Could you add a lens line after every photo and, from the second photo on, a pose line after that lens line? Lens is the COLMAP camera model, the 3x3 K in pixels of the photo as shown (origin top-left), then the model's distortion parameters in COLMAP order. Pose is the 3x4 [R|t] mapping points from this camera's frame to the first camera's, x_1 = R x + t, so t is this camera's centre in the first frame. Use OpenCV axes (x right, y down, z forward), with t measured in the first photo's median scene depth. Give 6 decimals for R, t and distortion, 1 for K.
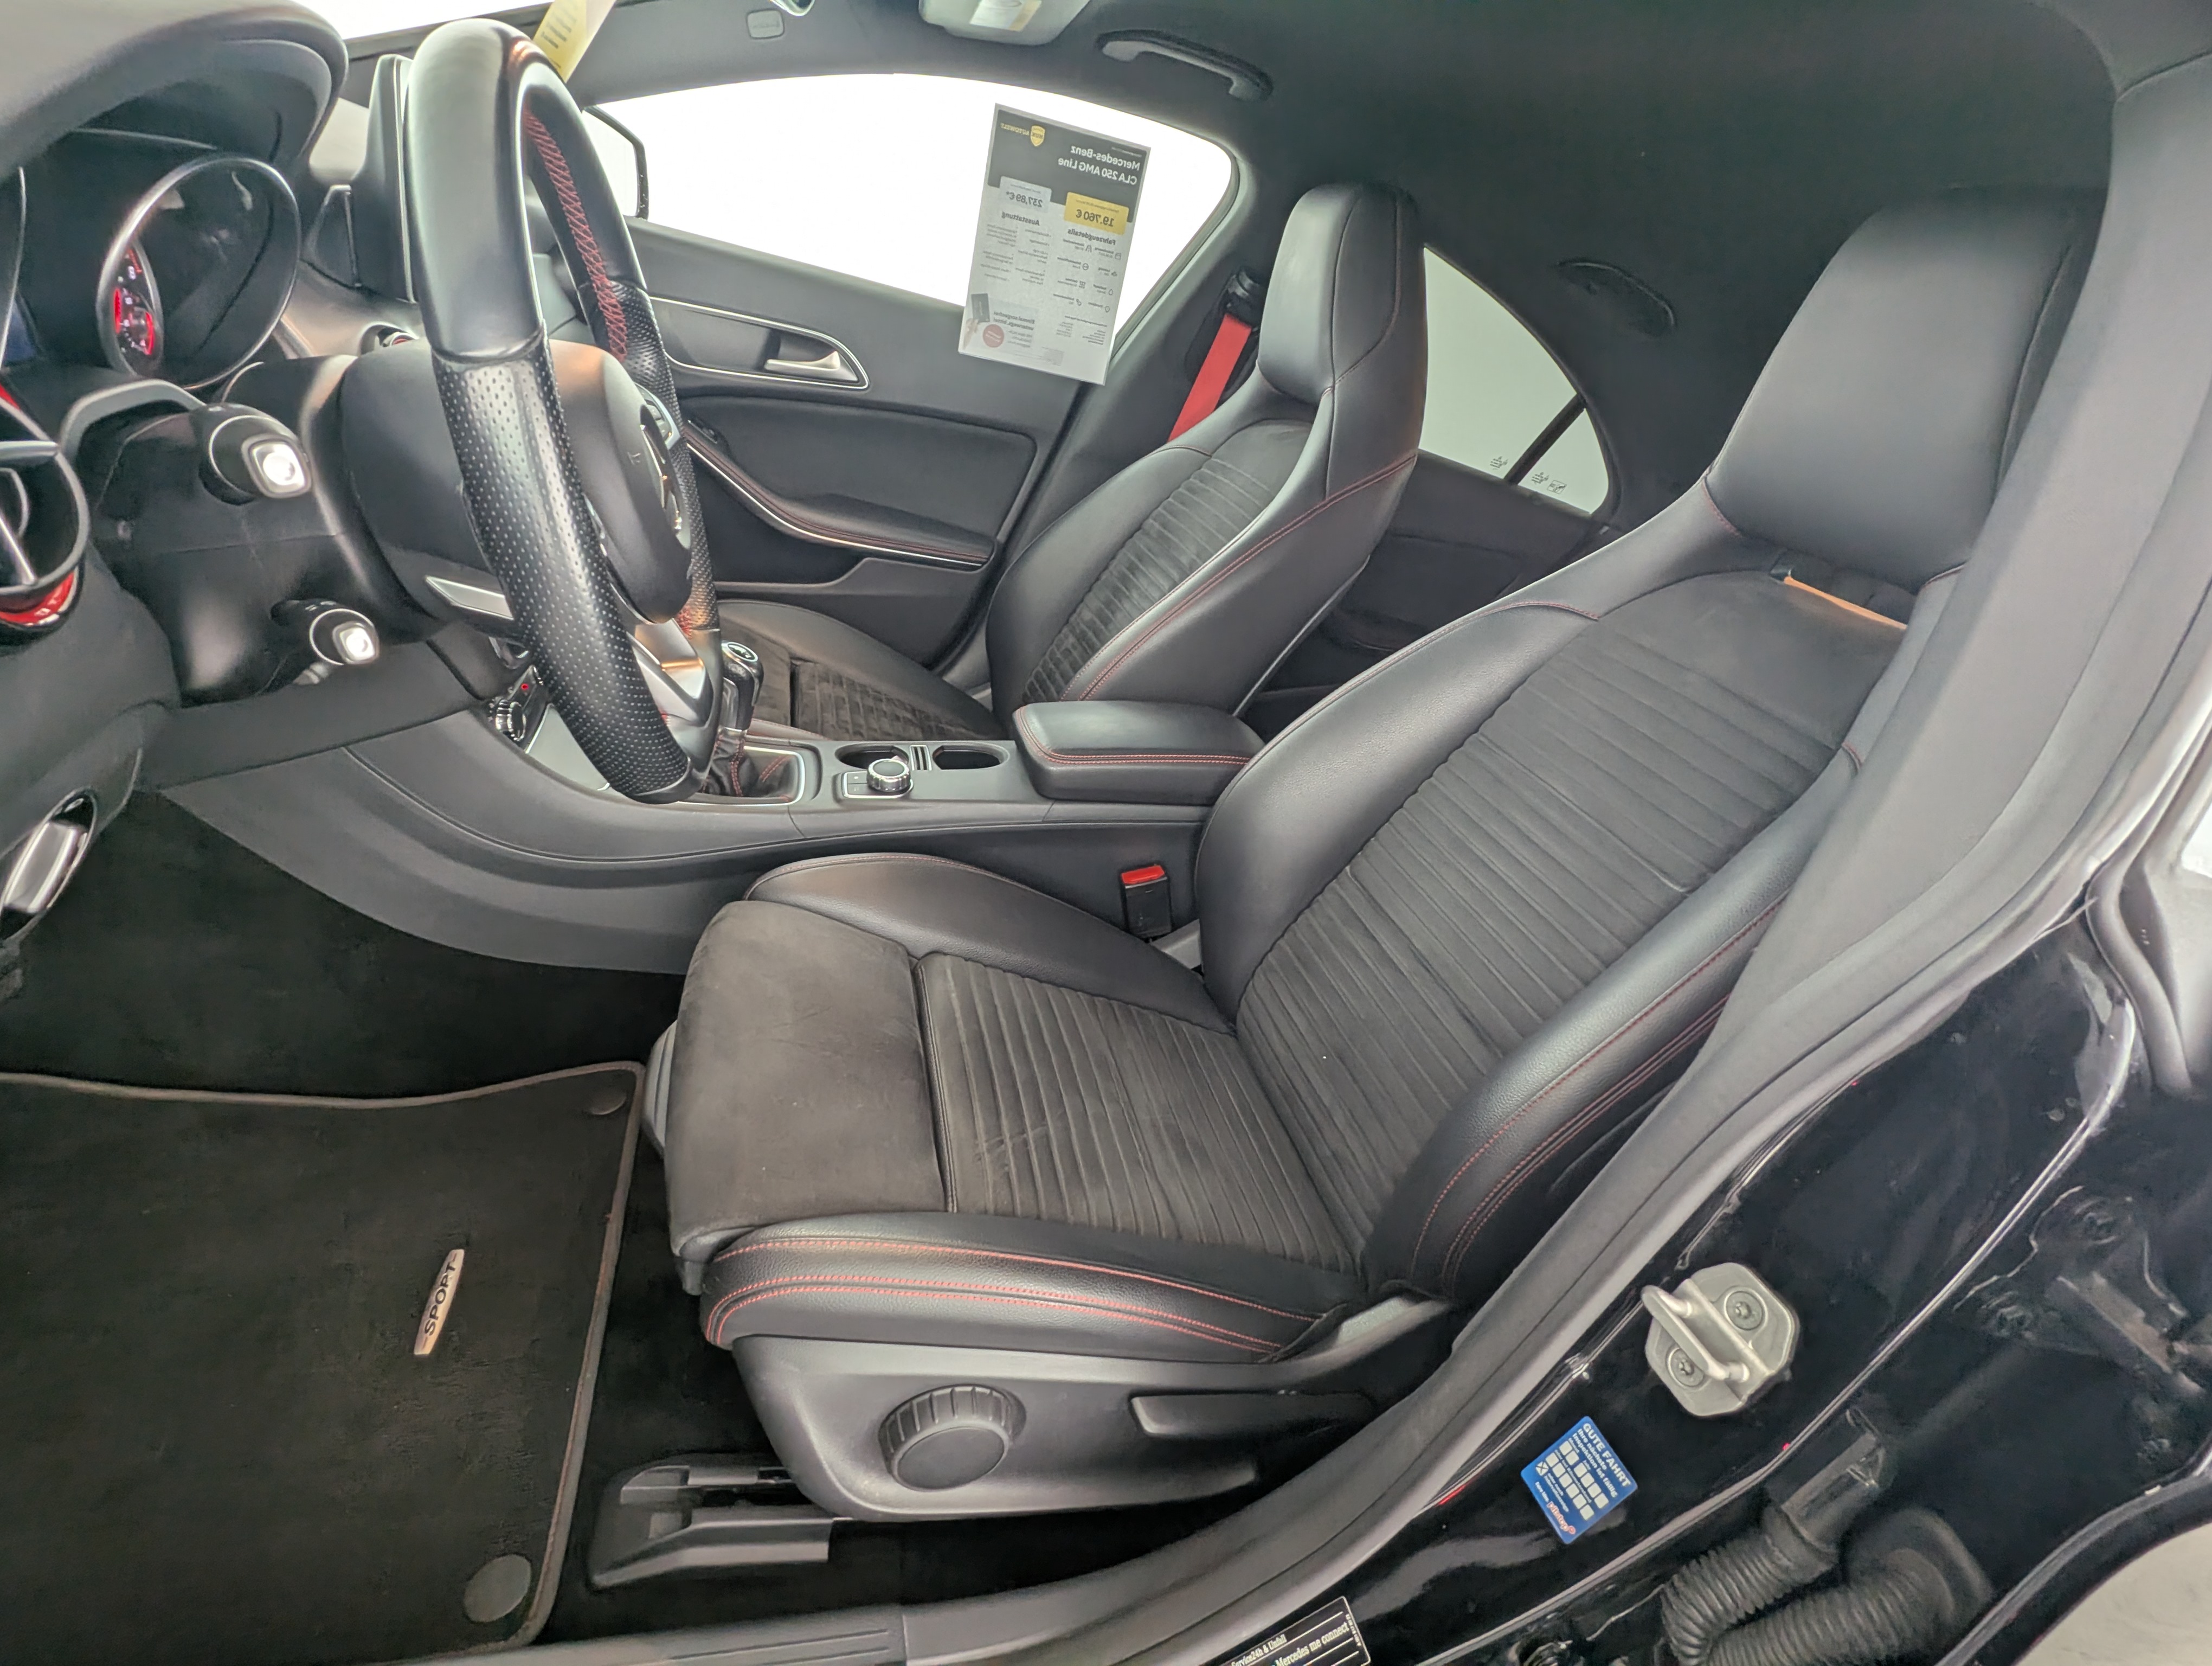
lens RADIAL K [[1040.1, 0, 1106.0], [0, 1040.1, 833.0], [0, 0, 1]] dist [0.000921, -0.001844]
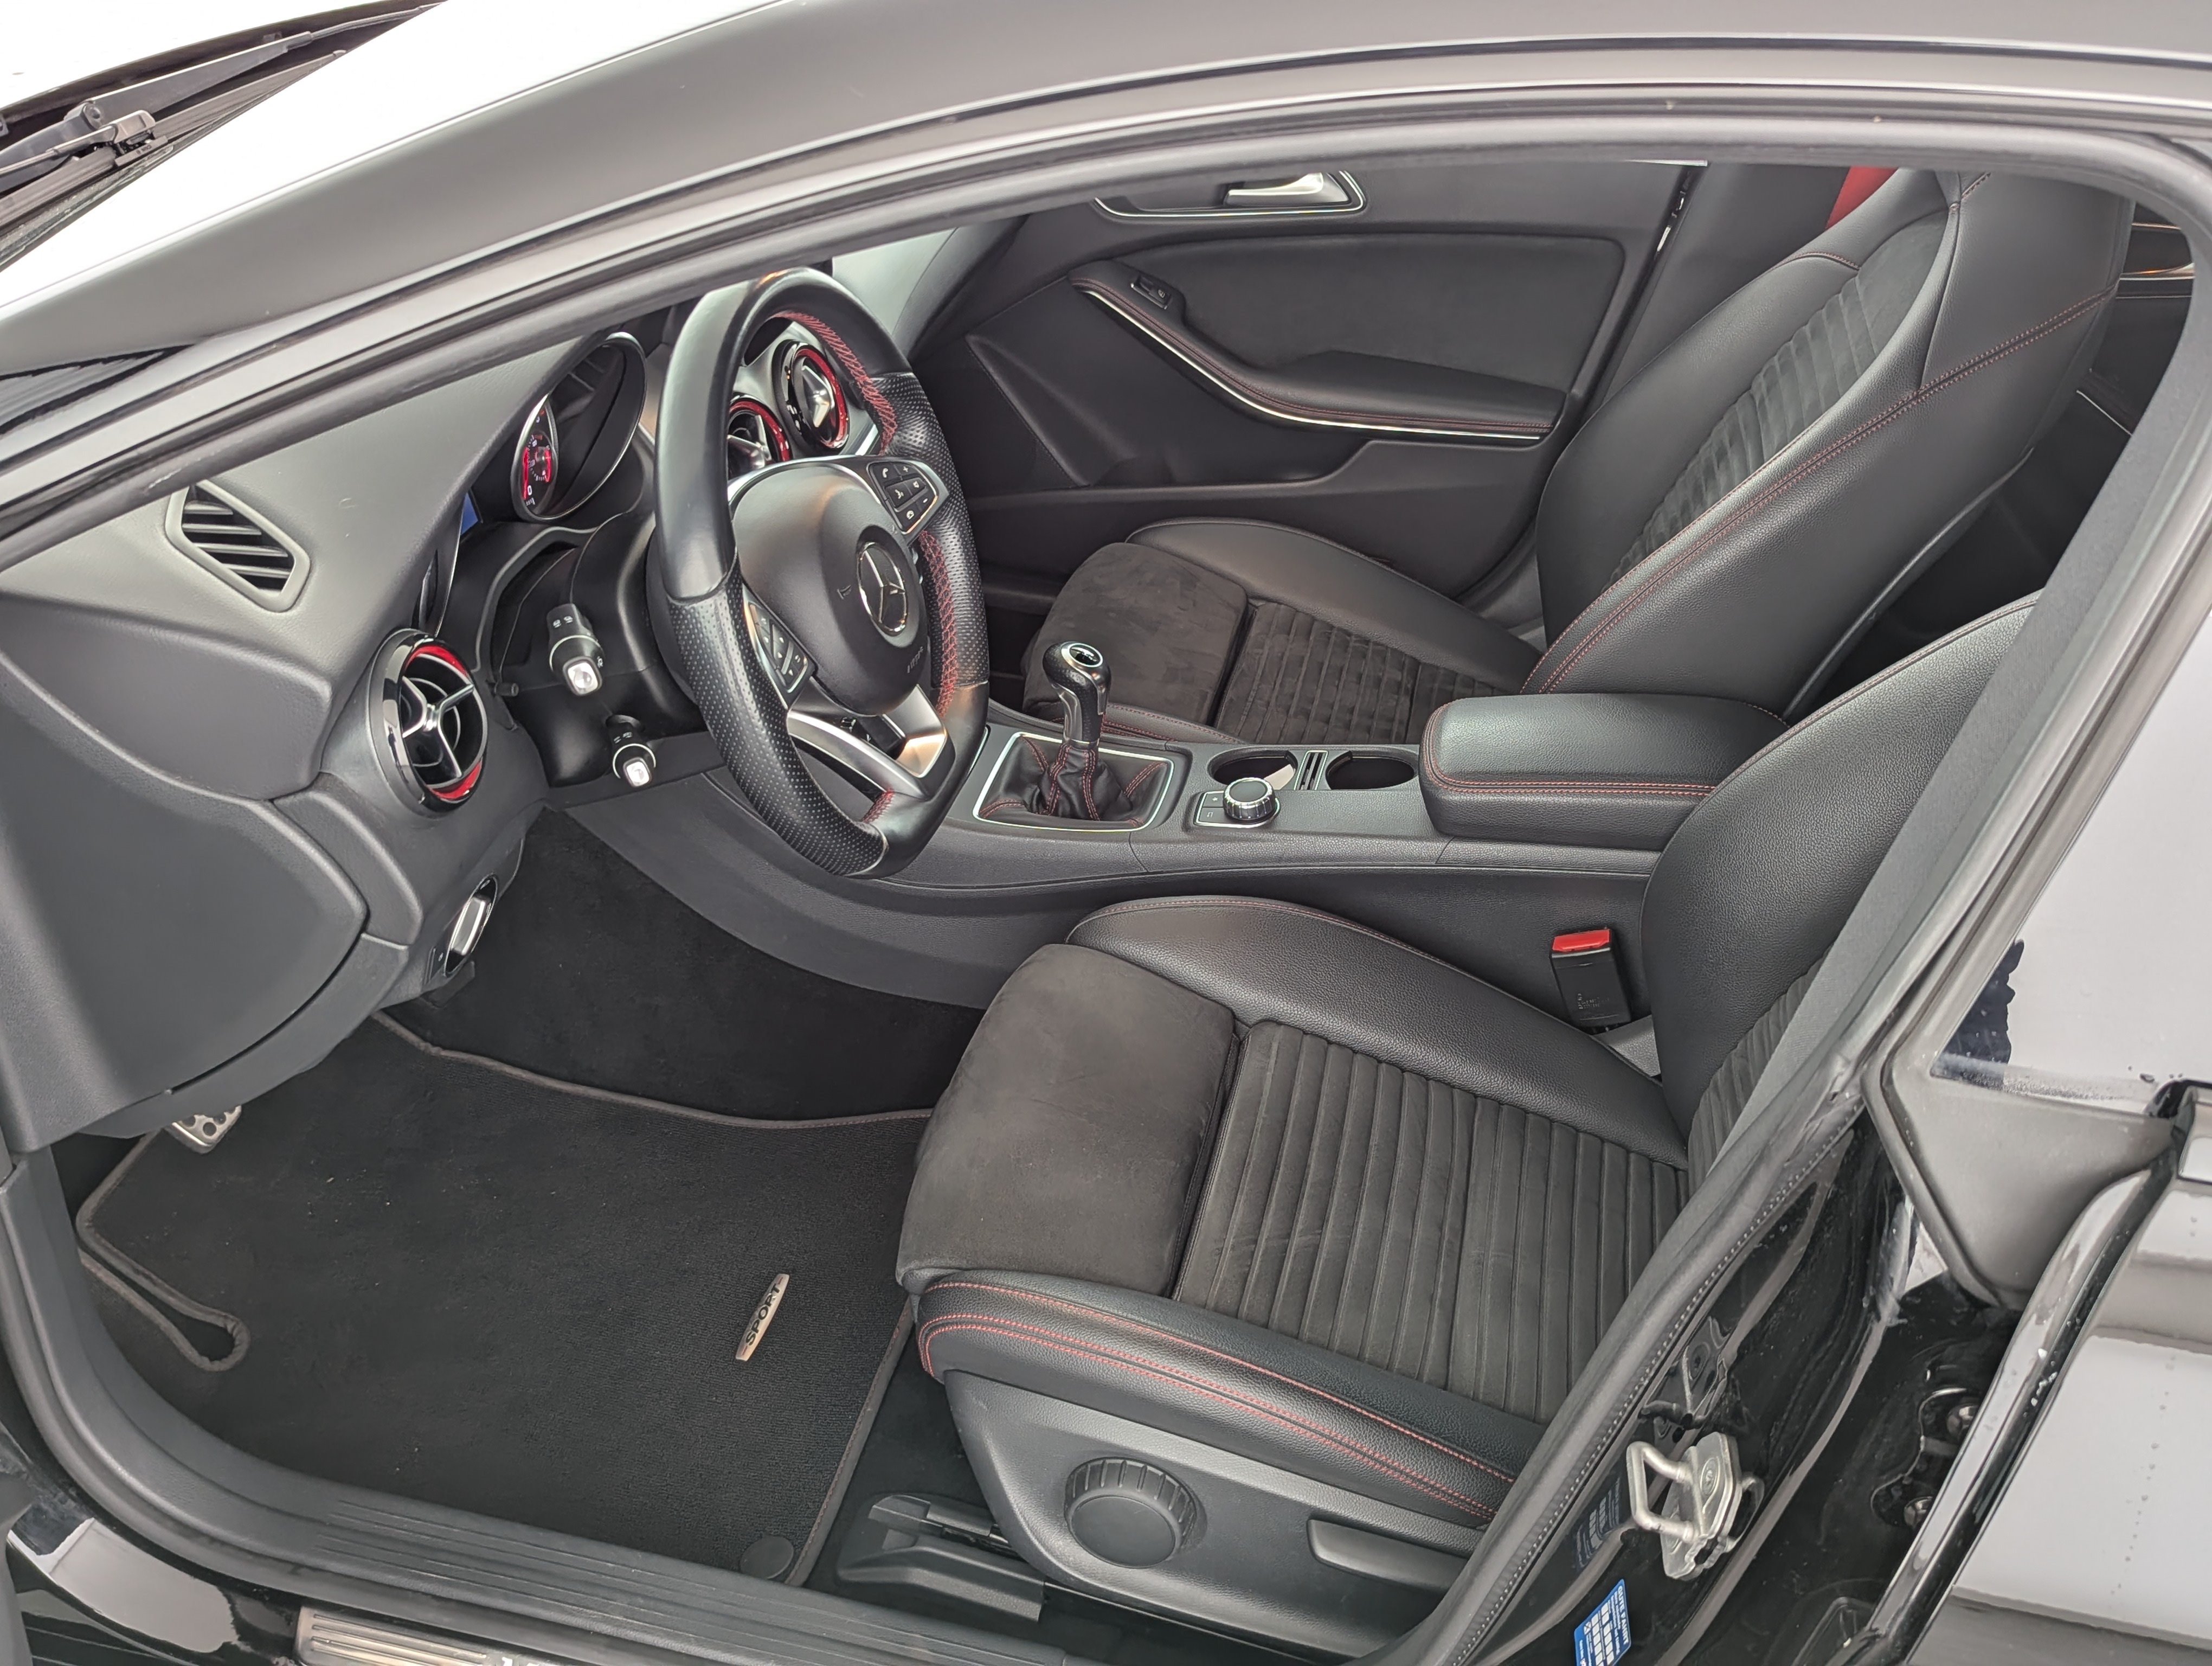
lens RADIAL K [[1932.2, 0, 1106.0], [0, 1932.2, 833.0], [0, 0, 1]] dist [0.040809, -0.009116]
pose [[0.873677, 0.045622, -0.484363, 0.522366], [-0.027389, 0.998627, 0.044656, -0.113782], [0.485735, -0.025749, 0.873727, -0.461472]]
